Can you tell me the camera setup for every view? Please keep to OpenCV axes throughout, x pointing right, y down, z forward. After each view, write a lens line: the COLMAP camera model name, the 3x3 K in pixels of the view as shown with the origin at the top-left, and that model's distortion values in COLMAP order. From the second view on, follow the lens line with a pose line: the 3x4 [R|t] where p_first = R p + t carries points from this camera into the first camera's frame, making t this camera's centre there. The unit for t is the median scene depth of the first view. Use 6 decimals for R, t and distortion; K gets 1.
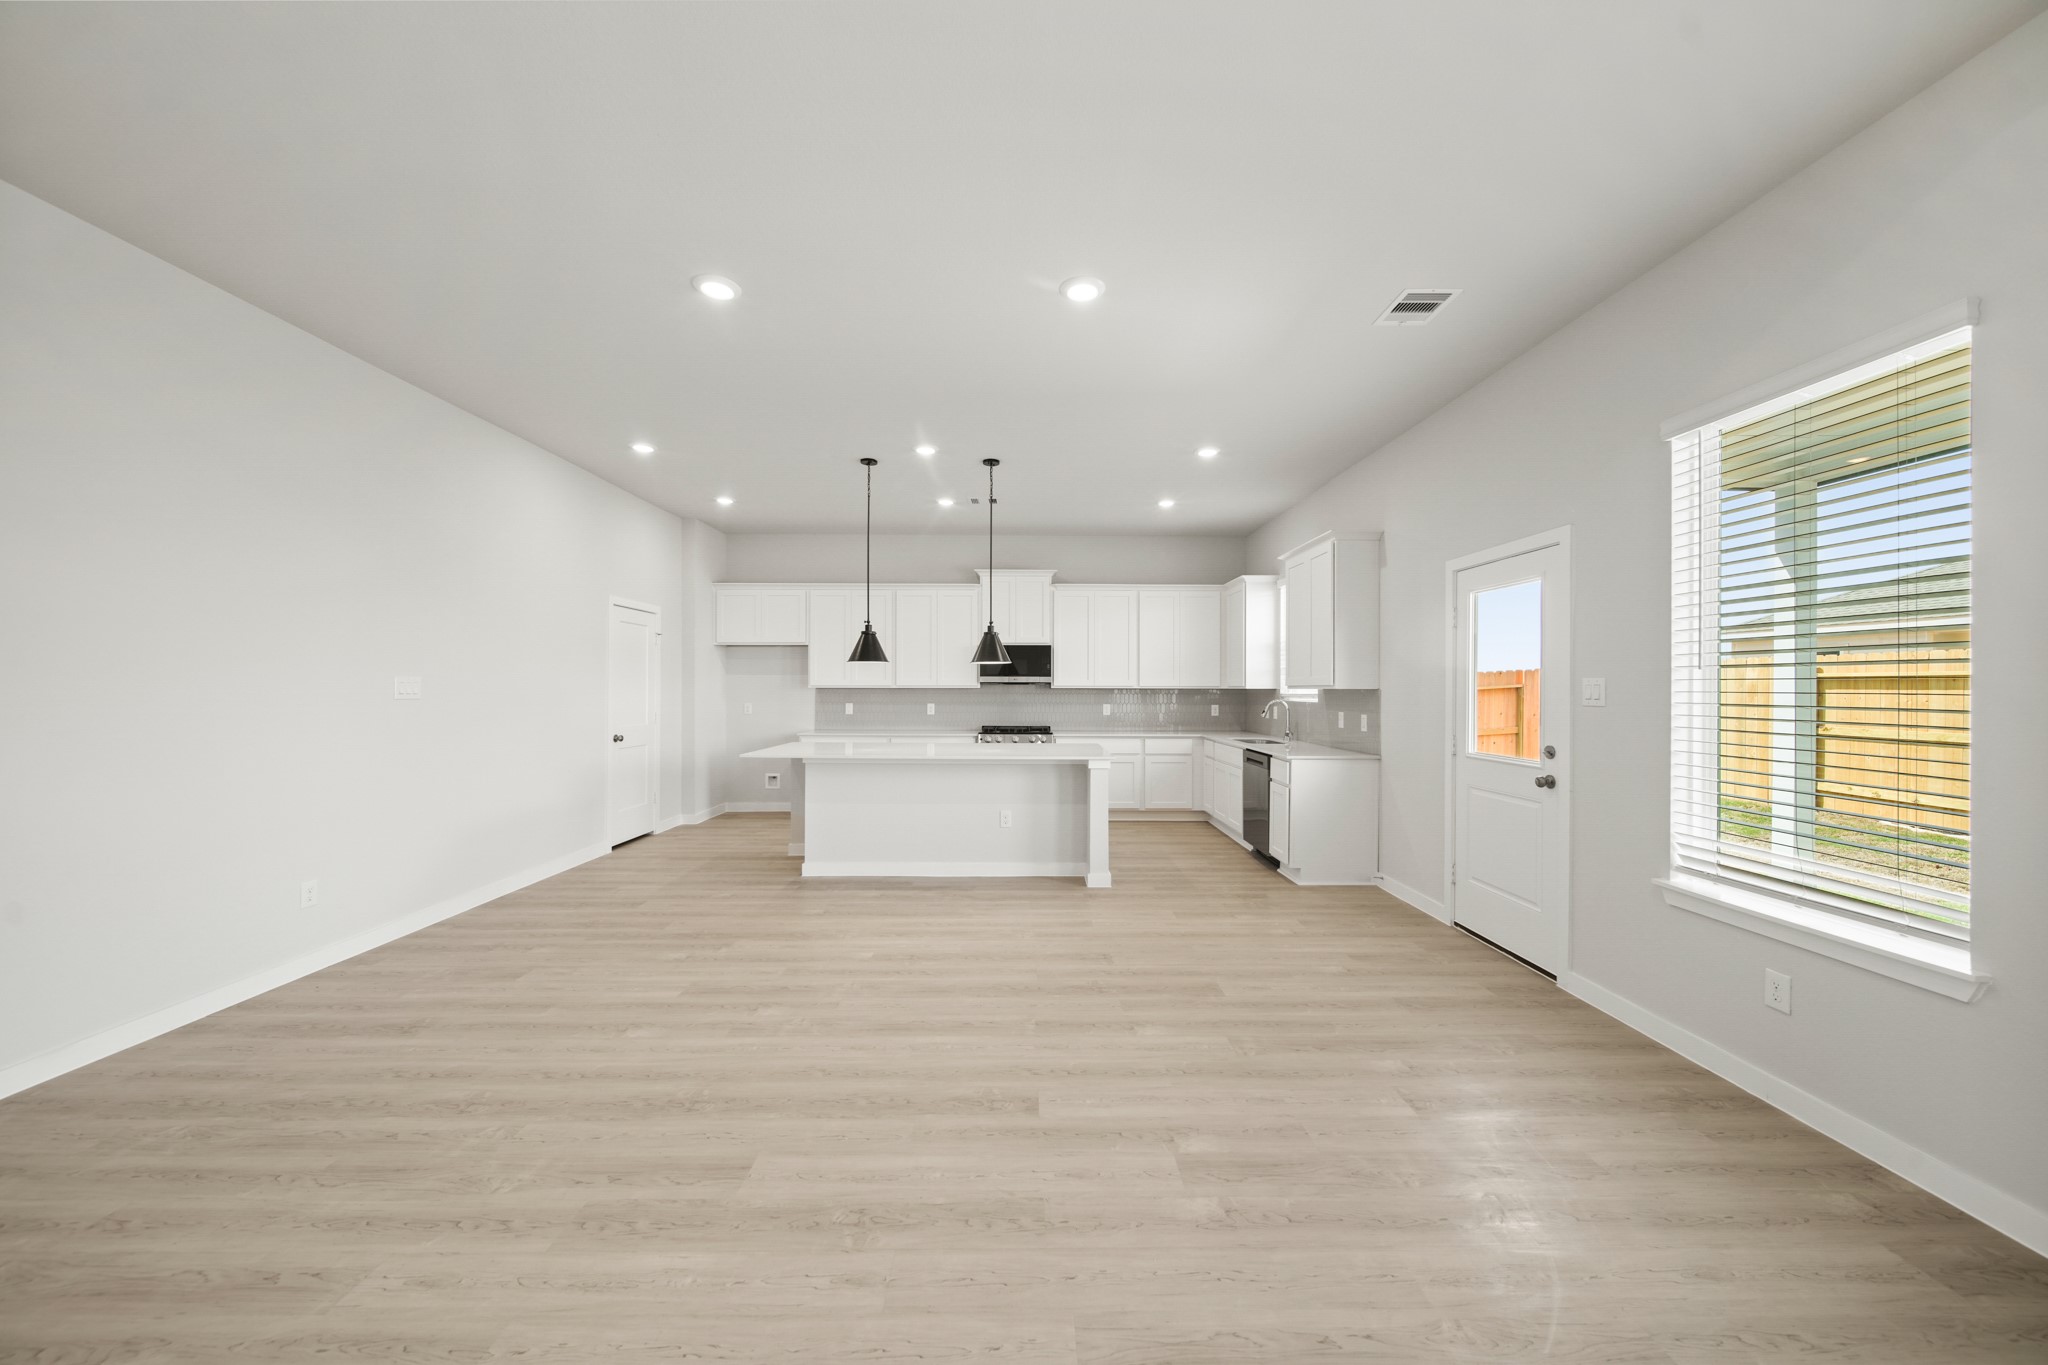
lens RADIAL K [[715.6, 0, 1025.5], [0, 715.6, 690.8], [0, 0, 1]] dist [-0.005878, -0.000157]
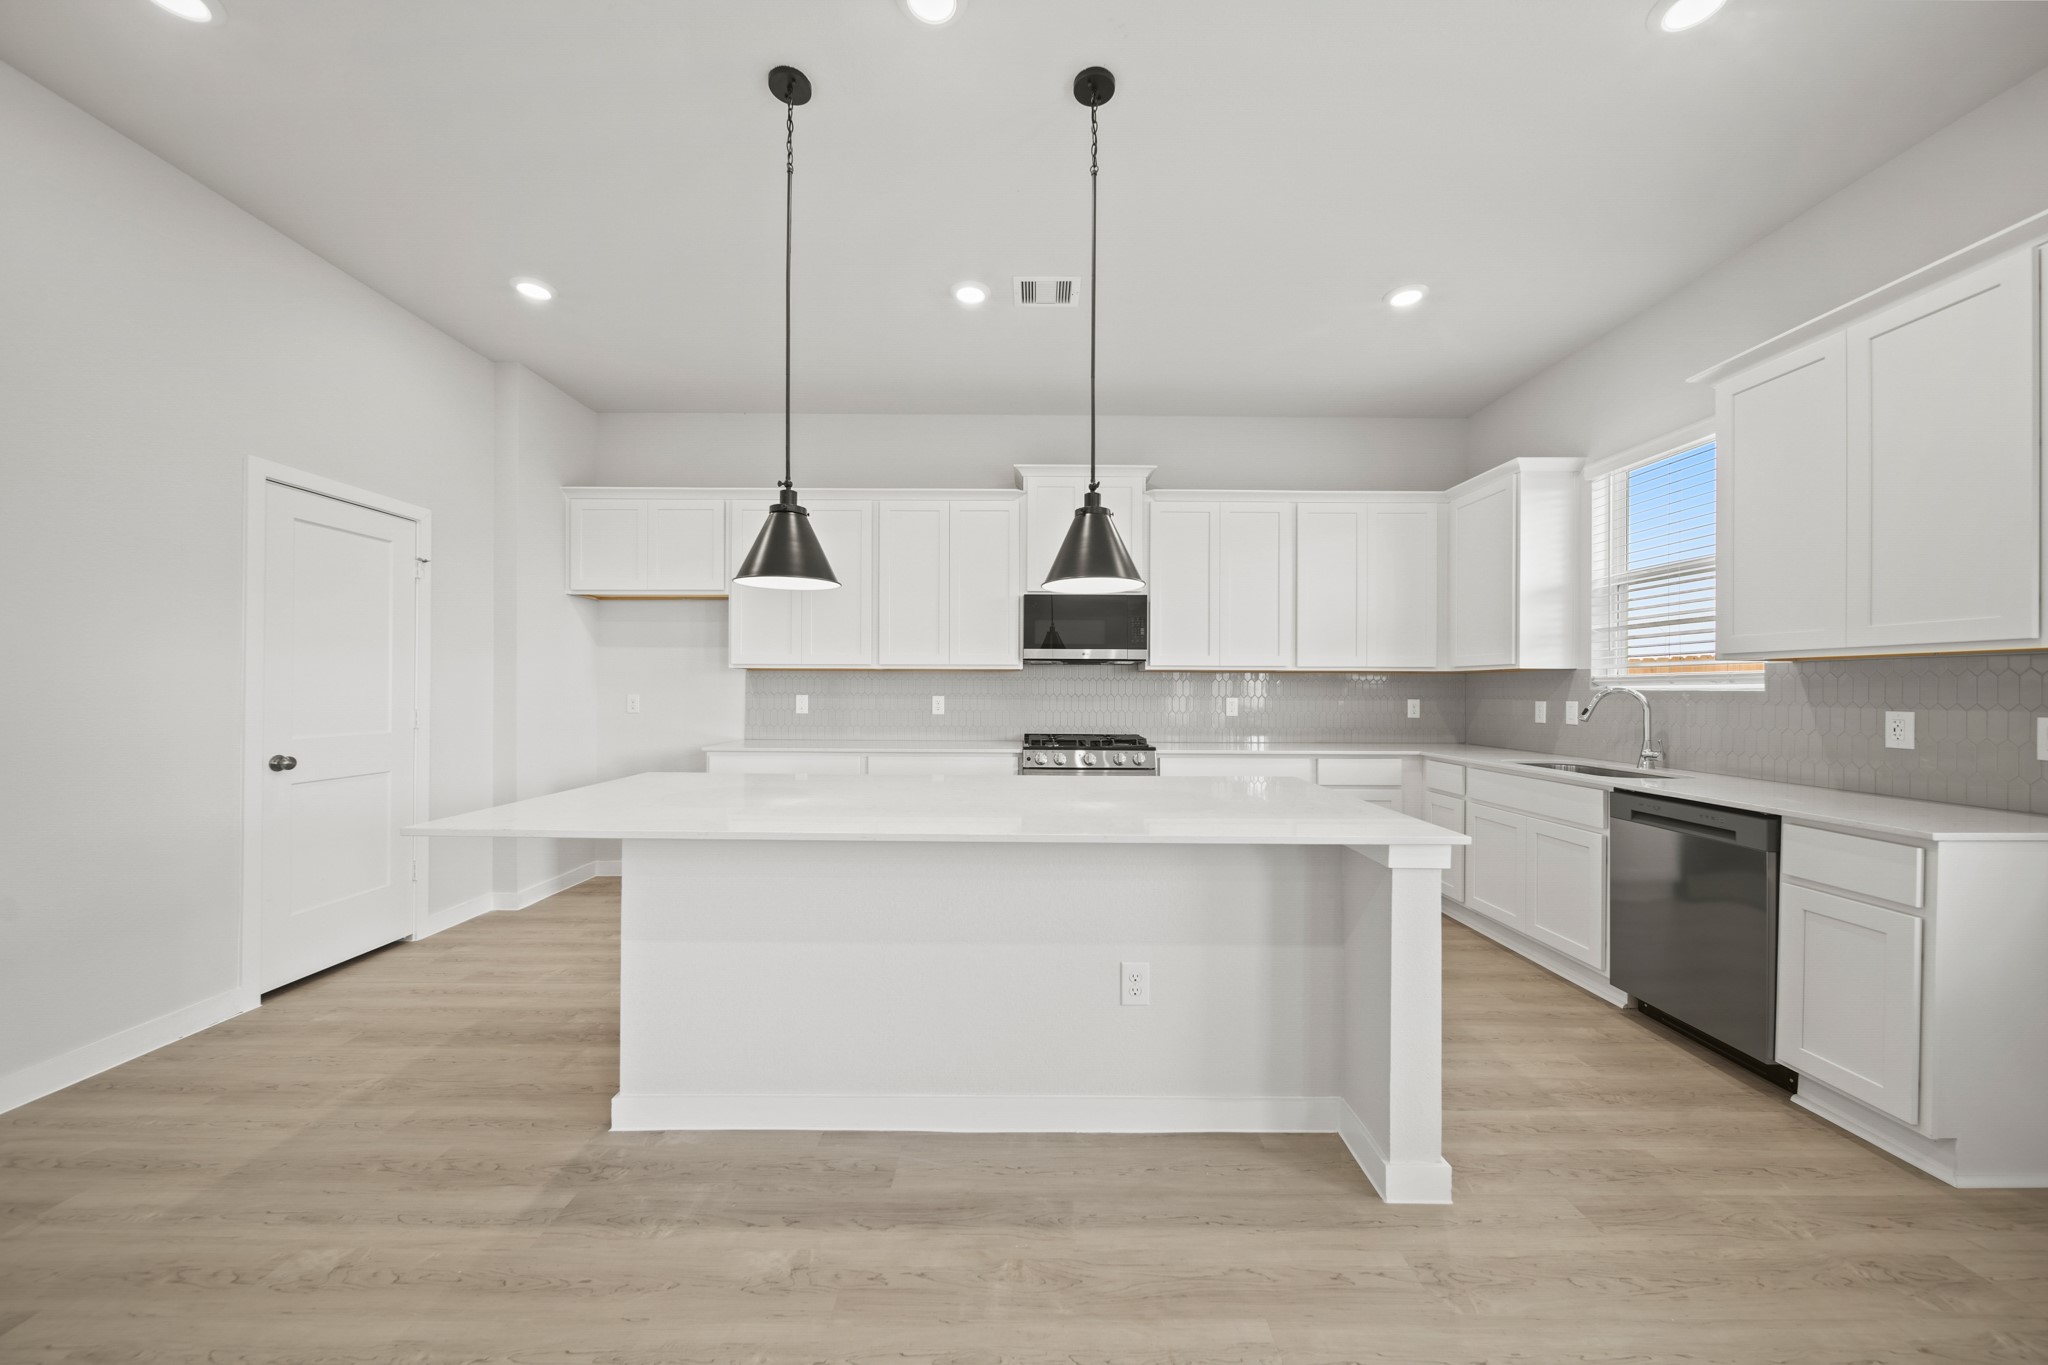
lens RADIAL K [[722.4, 0, 1024.0], [0, 722.4, 682.5], [0, 0, 1]] dist [0.001145, -0.000021]
pose [[0.999979, 0.001866, -0.006135, -0.076531], [-0.001934, 0.999935, -0.011229, 0.017677], [0.006114, 0.011241, 0.999918, 0.536506]]
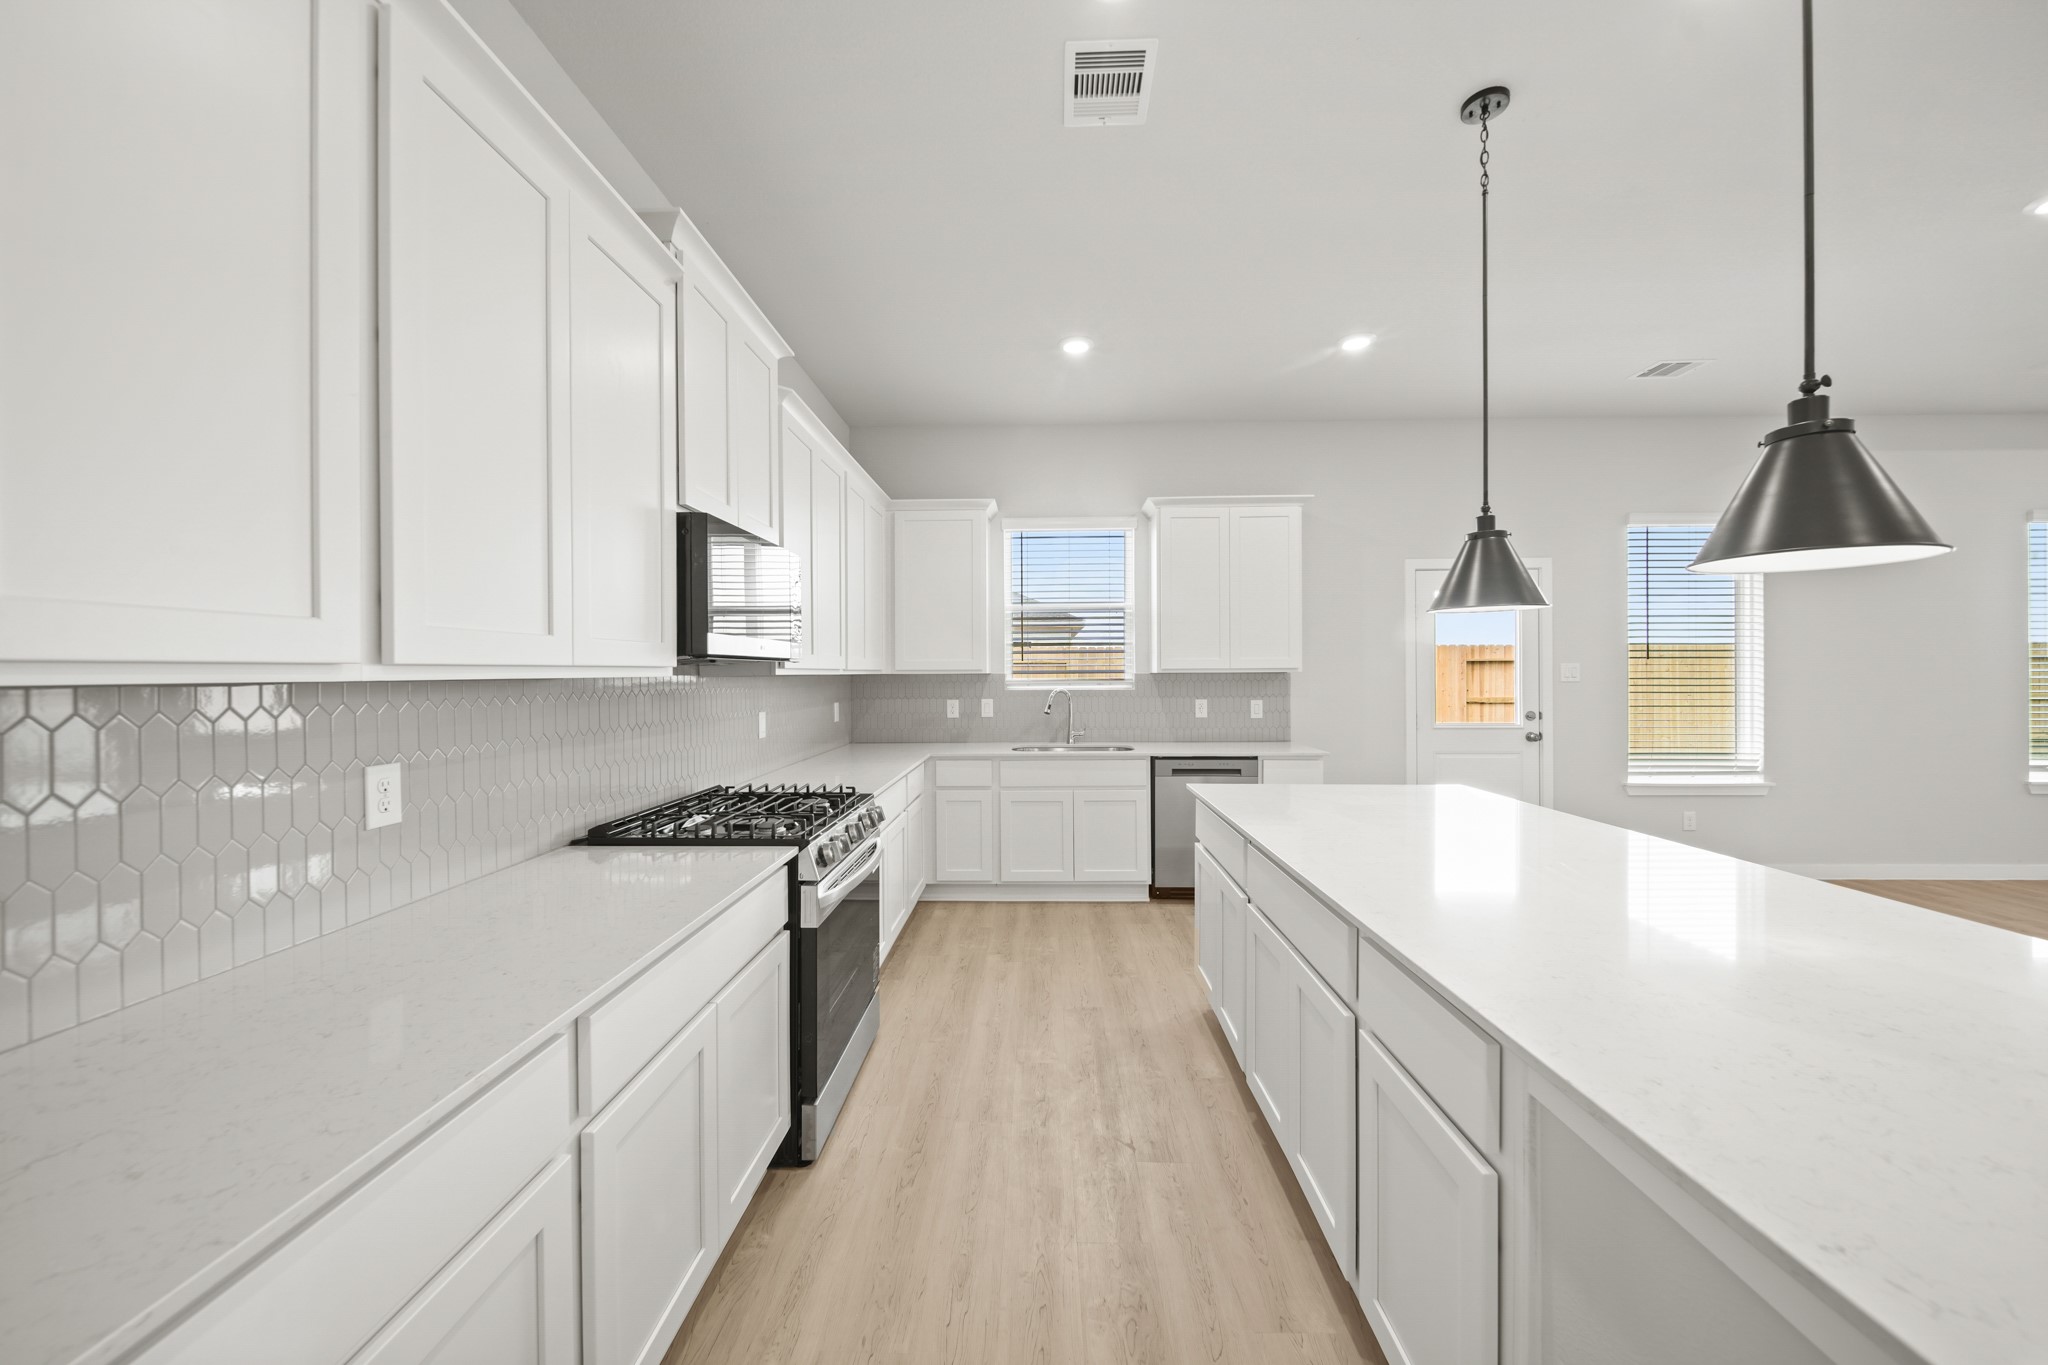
lens RADIAL K [[715.6, 0, 1025.5], [0, 715.6, 690.8], [0, 0, 1]] dist [-0.005878, -0.000157]
pose [[0.037208, -0.028031, 0.998914, -0.406518], [0.007524, 0.999586, 0.027770, -0.005857], [-0.999279, 0.006482, 0.037404, 1.123518]]
